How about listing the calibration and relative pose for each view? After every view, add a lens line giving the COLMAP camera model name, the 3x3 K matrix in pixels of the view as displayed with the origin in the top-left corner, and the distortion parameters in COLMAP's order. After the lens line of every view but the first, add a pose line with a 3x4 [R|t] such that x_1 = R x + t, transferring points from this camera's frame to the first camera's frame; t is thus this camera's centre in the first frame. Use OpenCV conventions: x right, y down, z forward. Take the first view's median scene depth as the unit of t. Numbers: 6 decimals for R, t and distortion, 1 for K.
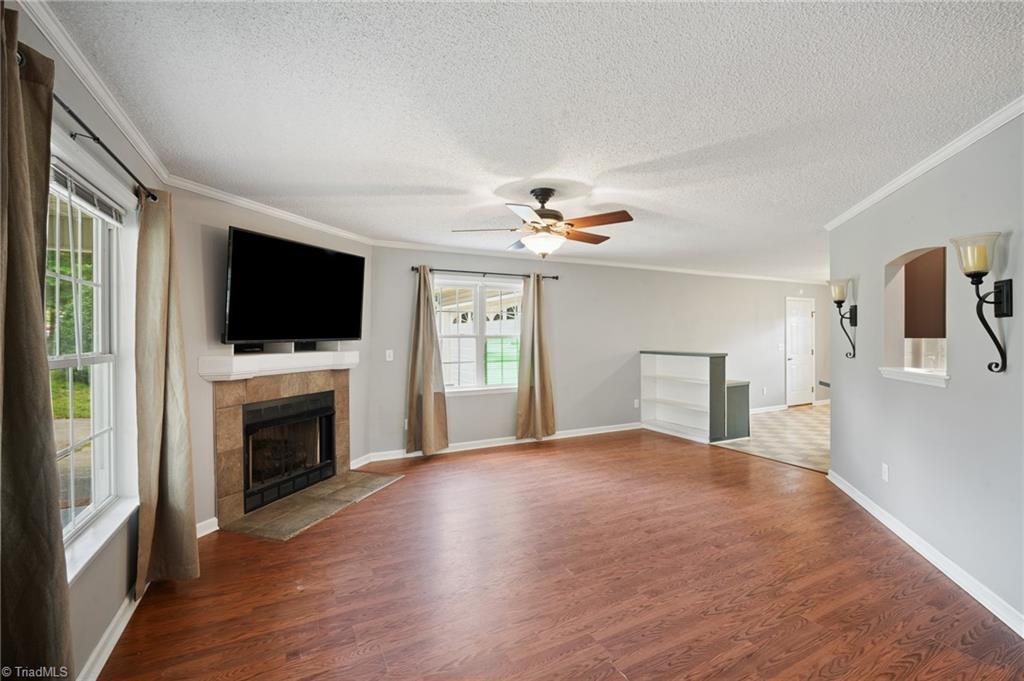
lens RADIAL K [[441.5, 0, 511.5], [0, 441.5, 336.5], [0, 0, 1]] dist [-0.009758, 0.000358]
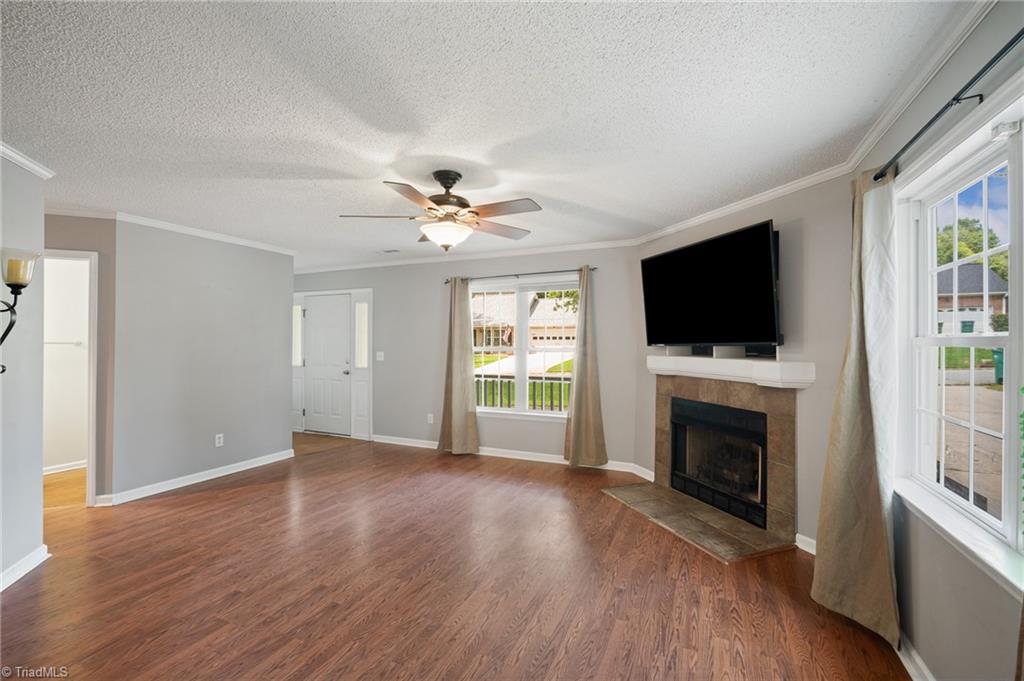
lens RADIAL K [[445.6, 0, 518.8], [0, 445.6, 338.2], [0, 0, 1]] dist [-0.016328, 0.000794]
pose [[-0.769709, -0.001292, -0.638393, 0.450282], [0.002128, 0.999987, -0.004589, -0.001569], [0.638391, -0.004890, -0.769697, 1.518613]]
